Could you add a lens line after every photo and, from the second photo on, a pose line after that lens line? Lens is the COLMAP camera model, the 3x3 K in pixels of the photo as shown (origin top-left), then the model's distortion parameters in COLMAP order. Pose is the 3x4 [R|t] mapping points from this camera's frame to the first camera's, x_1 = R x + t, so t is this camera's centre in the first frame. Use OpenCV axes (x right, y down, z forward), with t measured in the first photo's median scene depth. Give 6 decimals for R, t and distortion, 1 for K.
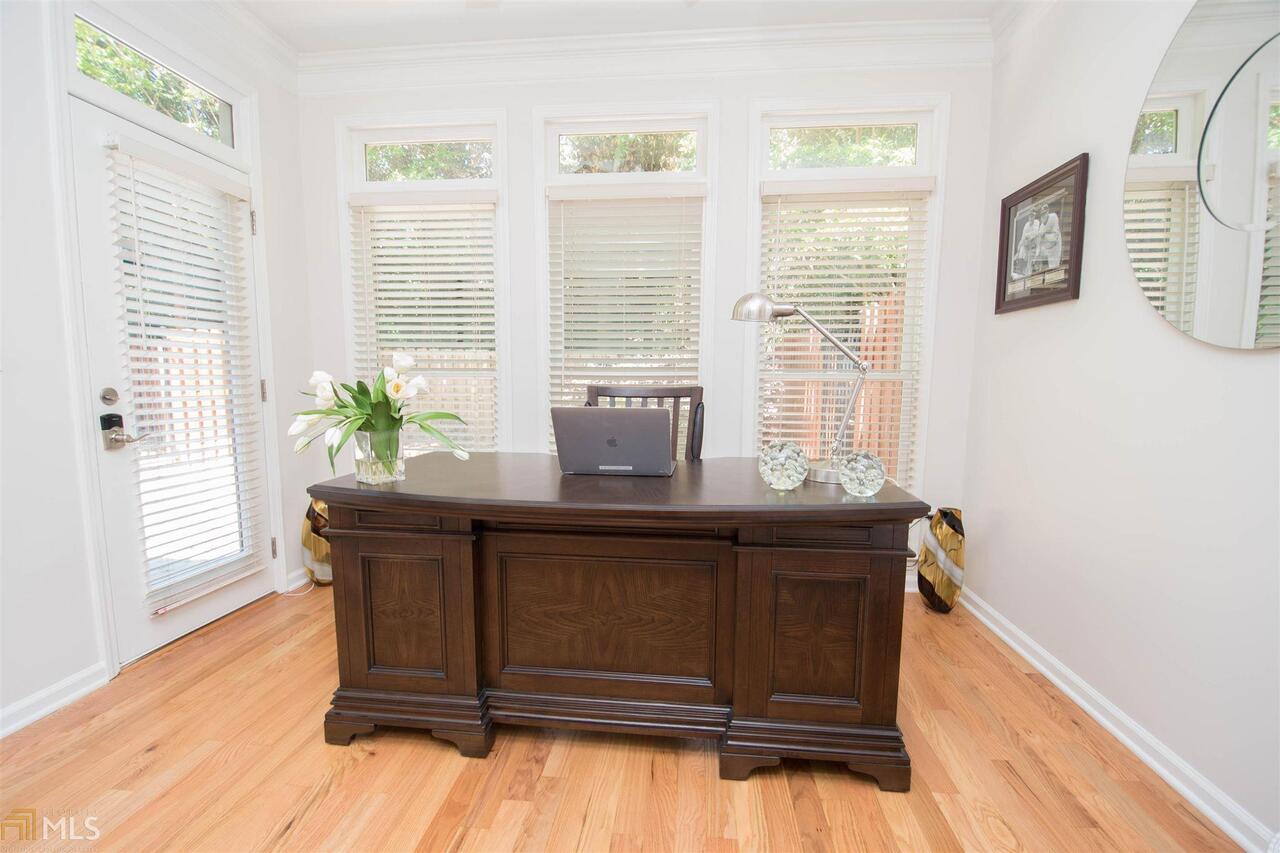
lens RADIAL K [[561.5, 0, 636.2], [0, 561.5, 434.5], [0, 0, 1]] dist [0.002095, -0.013826]
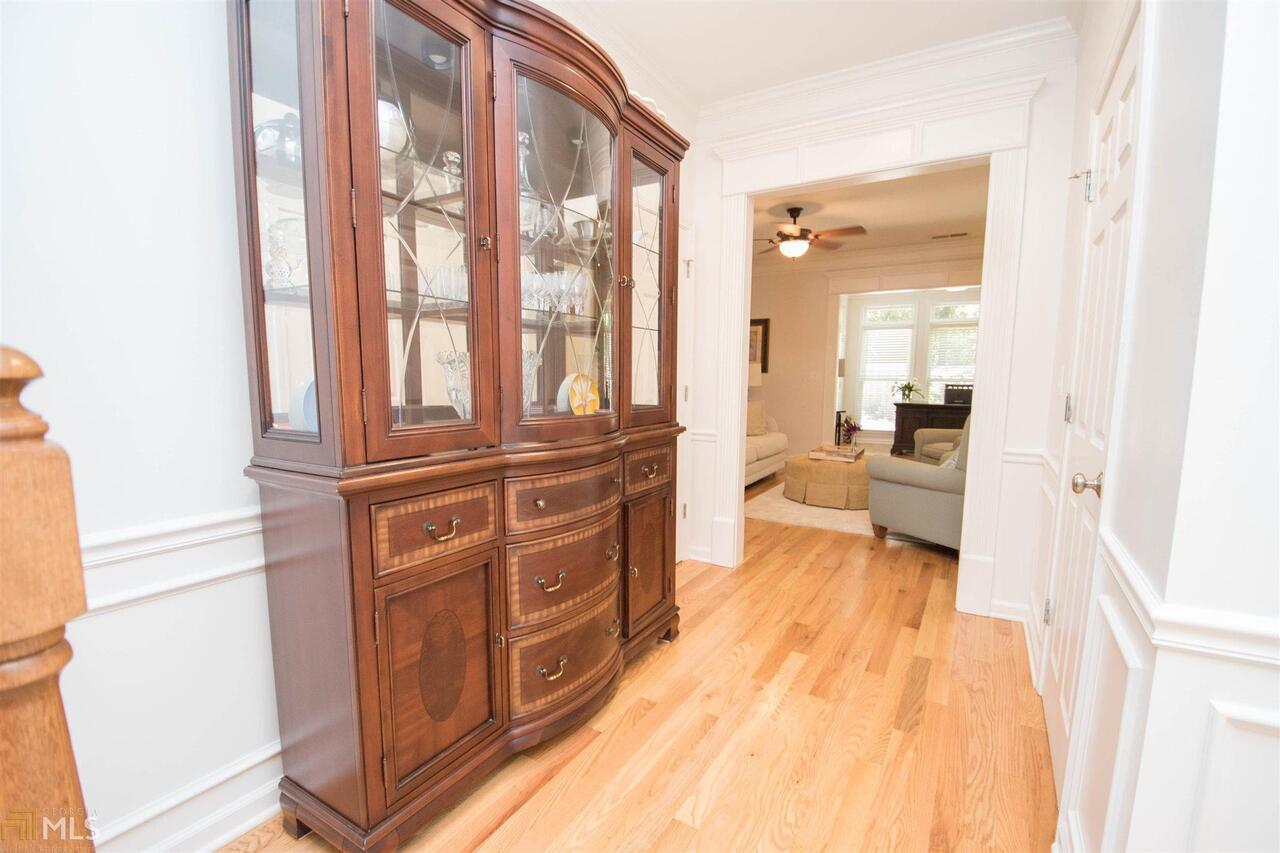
lens RADIAL K [[561.5, 0, 650.2], [0, 561.5, 434.9], [0, 0, 1]] dist [0.002095, -0.013826]
pose [[0.916512, 0.036843, -0.398306, -0.530613], [-0.036004, 0.999306, 0.009588, 0.403731], [0.398383, 0.005553, 0.917202, -4.537231]]
